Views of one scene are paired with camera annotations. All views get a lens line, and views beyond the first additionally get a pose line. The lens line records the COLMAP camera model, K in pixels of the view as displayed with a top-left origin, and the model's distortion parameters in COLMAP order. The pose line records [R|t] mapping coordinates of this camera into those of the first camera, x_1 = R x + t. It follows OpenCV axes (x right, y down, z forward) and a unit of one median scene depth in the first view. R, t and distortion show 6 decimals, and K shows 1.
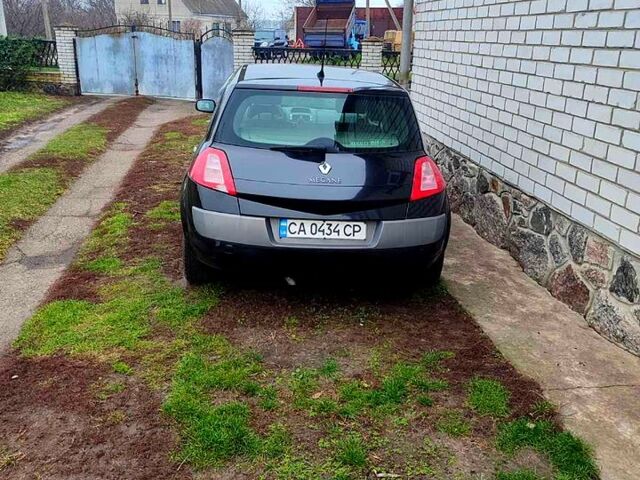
lens RADIAL K [[602.6, 0, 320.0], [0, 602.6, 240.0], [0, 0, 1]] dist [0.007765, 0.007694]
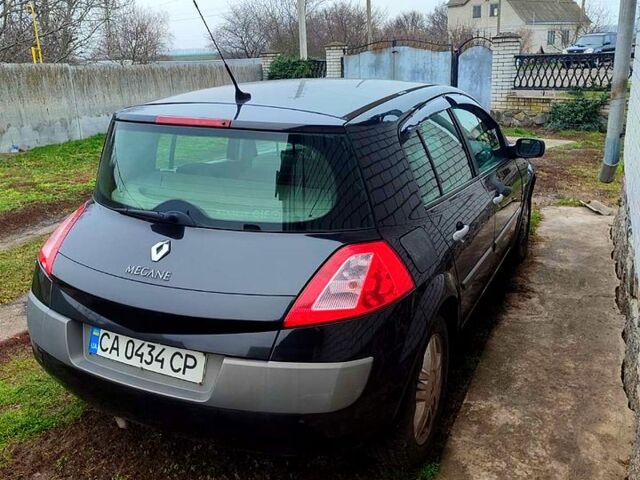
lens RADIAL K [[602.6, 0, 320.0], [0, 602.6, 240.0], [0, 0, 1]] dist [0.007765, 0.007694]
pose [[0.854916, 0.102585, -0.508522, 0.452841], [-0.112966, 0.993543, 0.010513, -0.156431], [0.506318, 0.048458, 0.860985, 0.557659]]
